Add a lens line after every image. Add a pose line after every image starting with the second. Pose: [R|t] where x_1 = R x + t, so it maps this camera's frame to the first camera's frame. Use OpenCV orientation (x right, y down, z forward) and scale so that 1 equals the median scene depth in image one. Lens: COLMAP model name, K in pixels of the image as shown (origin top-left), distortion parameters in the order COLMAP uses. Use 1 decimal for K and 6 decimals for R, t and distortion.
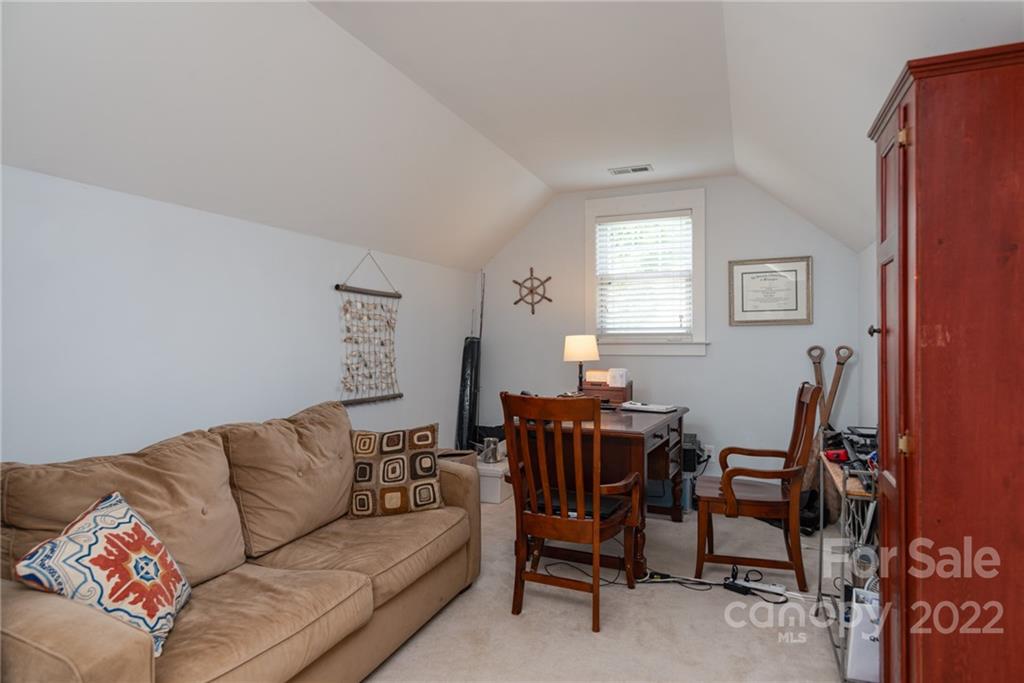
lens RADIAL K [[564.6, 0, 516.0], [0, 564.6, 342.1], [0, 0, 1]] dist [0.010374, -0.000025]
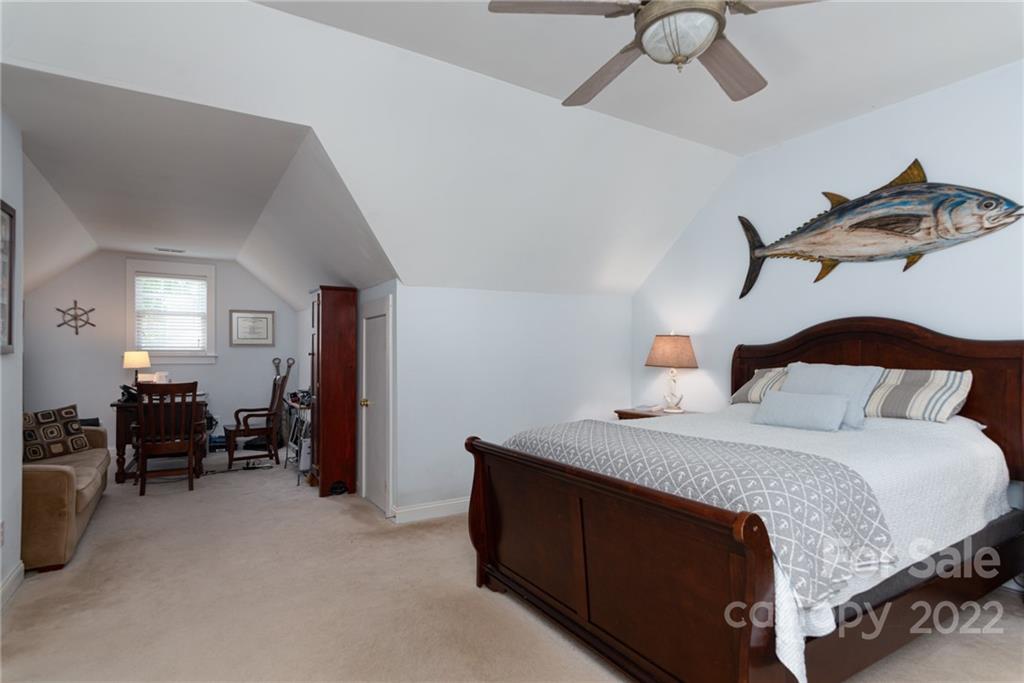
lens RADIAL K [[564.6, 0, 516.0], [0, 564.6, 342.1], [0, 0, 1]] dist [0.010374, -0.000025]
pose [[0.584788, 0.020413, 0.810929, -0.547025], [-0.004905, 0.999754, -0.021629, -0.009242], [-0.811171, 0.008671, 0.584744, -0.776903]]
